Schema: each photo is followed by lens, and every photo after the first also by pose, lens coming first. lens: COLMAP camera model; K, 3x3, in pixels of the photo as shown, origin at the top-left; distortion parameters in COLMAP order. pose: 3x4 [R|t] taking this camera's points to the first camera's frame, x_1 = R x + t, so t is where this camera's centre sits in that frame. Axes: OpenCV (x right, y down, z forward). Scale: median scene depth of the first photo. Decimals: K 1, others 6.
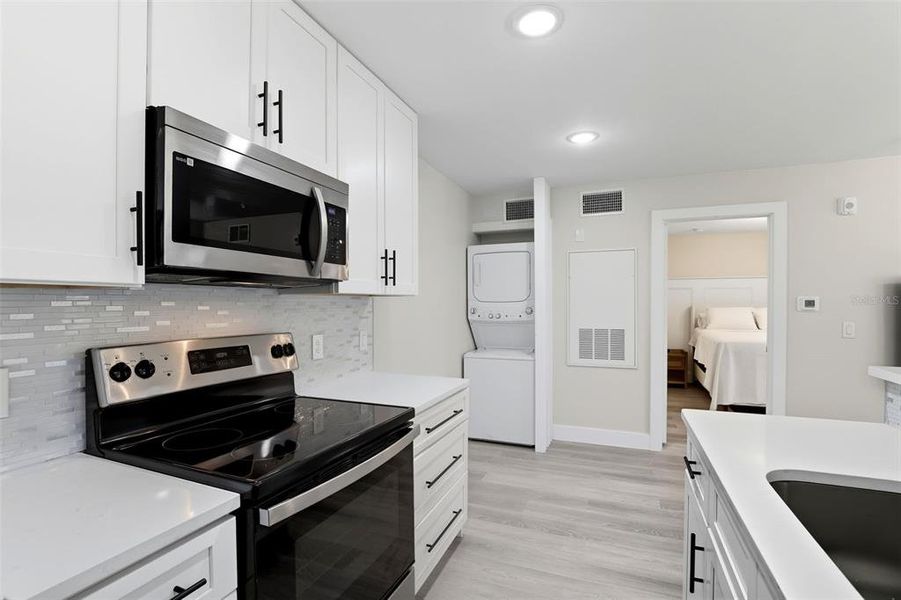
lens RADIAL K [[419.8, 0, 452.6], [0, 419.8, 306.5], [0, 0, 1]] dist [-0.027815, 0.002093]
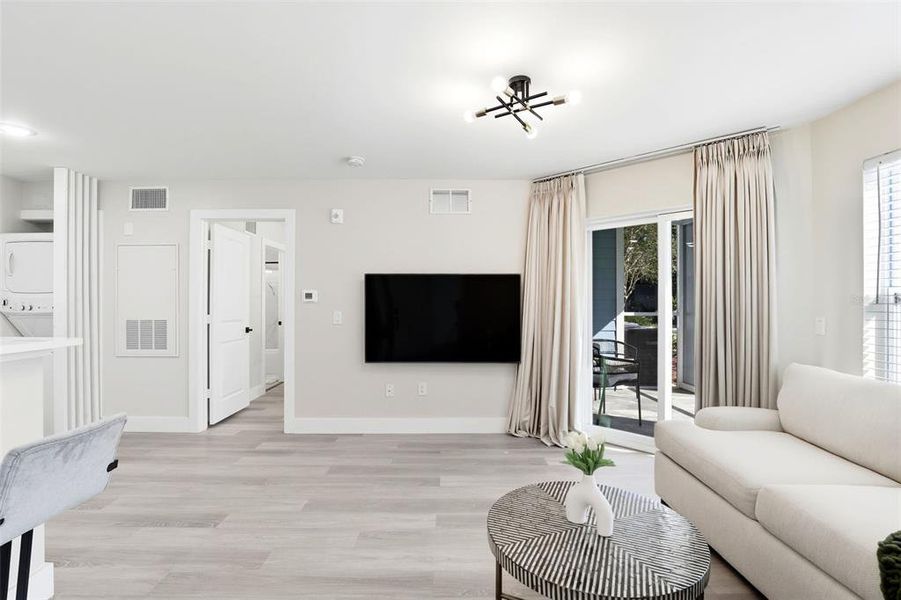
lens RADIAL K [[419.8, 0, 449.5], [0, 419.8, 302.8], [0, 0, 1]] dist [-0.027815, 0.002093]
pose [[0.927669, 0.004009, 0.373382, 0.780138], [-0.001828, 0.999979, -0.006195, 0.018659], [-0.373399, 0.005065, 0.927657, -0.272589]]
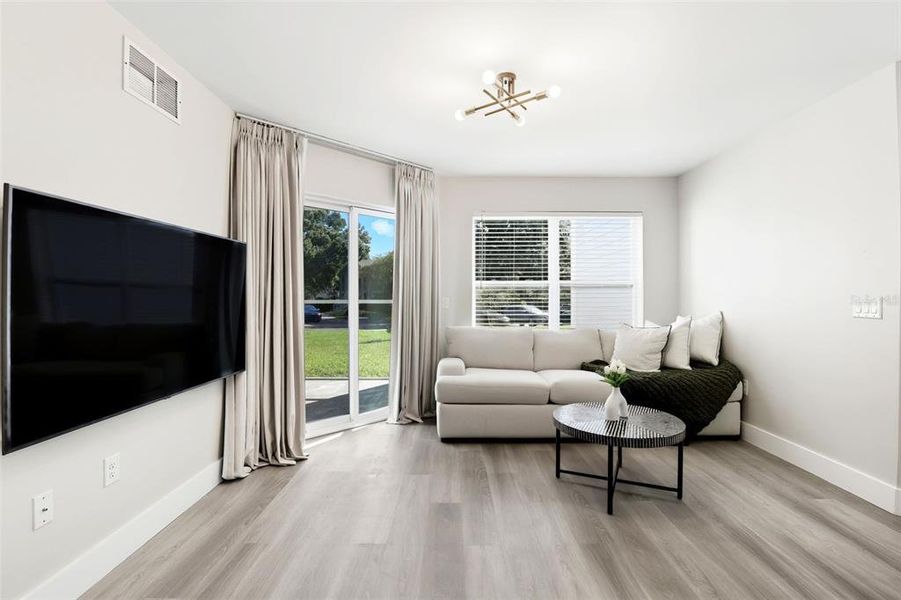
lens RADIAL K [[419.8, 0, 456.3], [0, 419.8, 304.1], [0, 0, 1]] dist [-0.027815, 0.002093]
pose [[-0.377966, -0.011683, 0.925746, 0.494293], [0.010761, 0.999797, 0.017011, 0.038712], [-0.925757, 0.016392, -0.377763, 0.662276]]
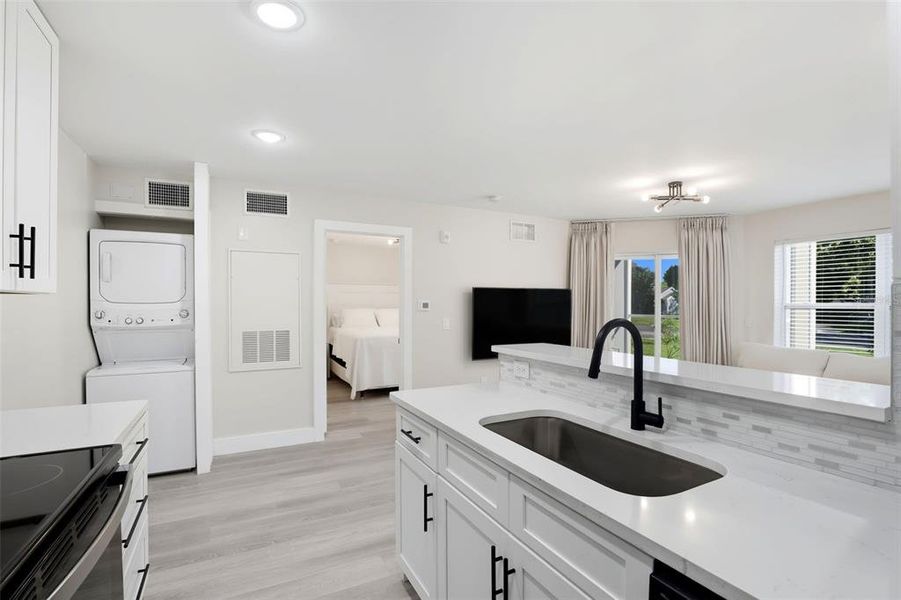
lens RADIAL K [[419.8, 0, 451.4], [0, 419.8, 304.6], [0, 0, 1]] dist [-0.027815, 0.002093]
pose [[0.650534, 0.003297, 0.759470, -0.126742], [0.003400, 0.999968, -0.007253, -0.000090], [-0.759469, 0.007300, 0.650502, 0.032056]]
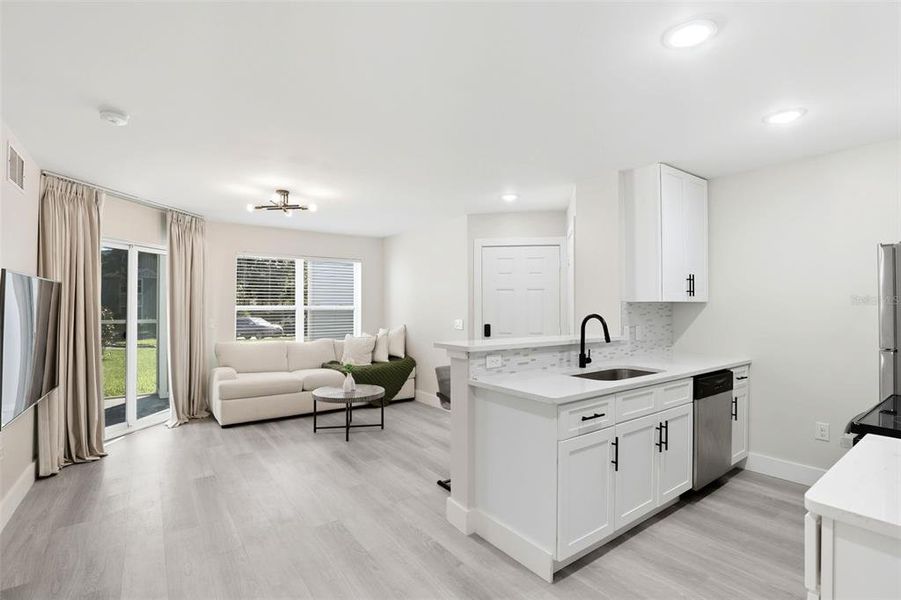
lens RADIAL K [[419.8, 0, 447.8], [0, 419.8, 303.4], [0, 0, 1]] dist [-0.027815, 0.002093]
pose [[-0.842460, 0.007419, 0.538708, 0.085200], [0.007217, 0.999971, -0.002485, -0.010175], [-0.538711, 0.001794, -0.842489, 1.063012]]
